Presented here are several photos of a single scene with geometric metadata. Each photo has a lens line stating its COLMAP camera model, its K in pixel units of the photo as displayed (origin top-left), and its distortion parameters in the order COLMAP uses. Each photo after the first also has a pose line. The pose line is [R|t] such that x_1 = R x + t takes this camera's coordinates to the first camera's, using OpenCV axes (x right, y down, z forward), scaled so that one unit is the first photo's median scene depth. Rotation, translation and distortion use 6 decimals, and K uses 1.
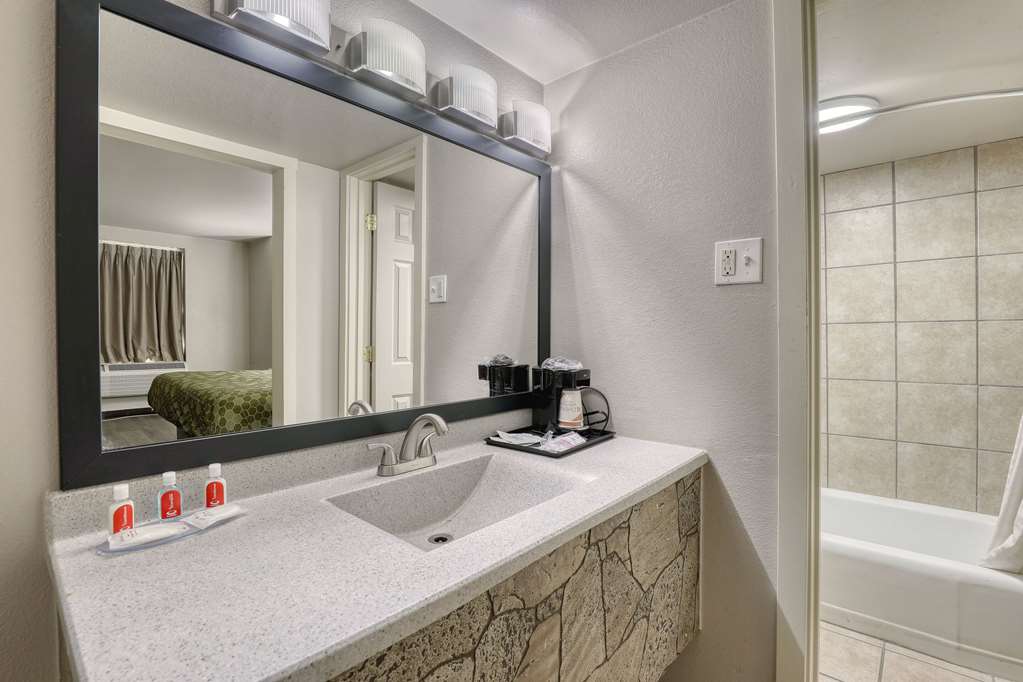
lens RADIAL K [[473.4, 0, 509.7], [0, 473.4, 338.4], [0, 0, 1]] dist [-0.029776, 0.005928]
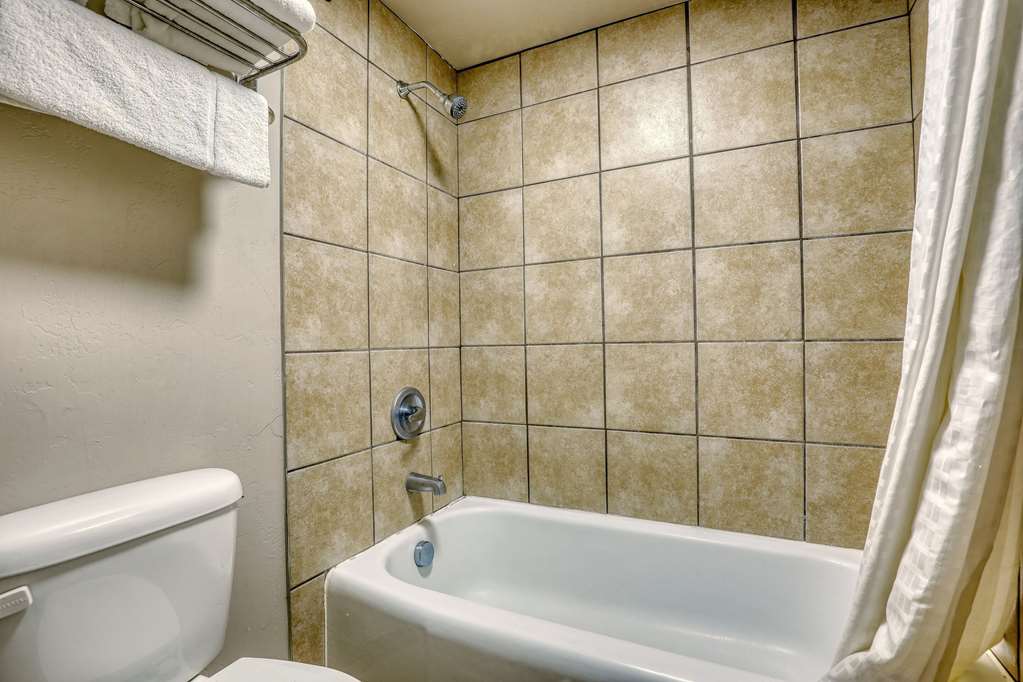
lens RADIAL K [[473.4, 0, 509.8], [0, 473.4, 341.1], [0, 0, 1]] dist [-0.029776, 0.005928]
pose [[0.967127, -0.004982, 0.254244, 0.442275], [0.007996, 0.999909, -0.010823, 0.101488], [-0.254167, 0.012500, 0.967080, 0.462614]]
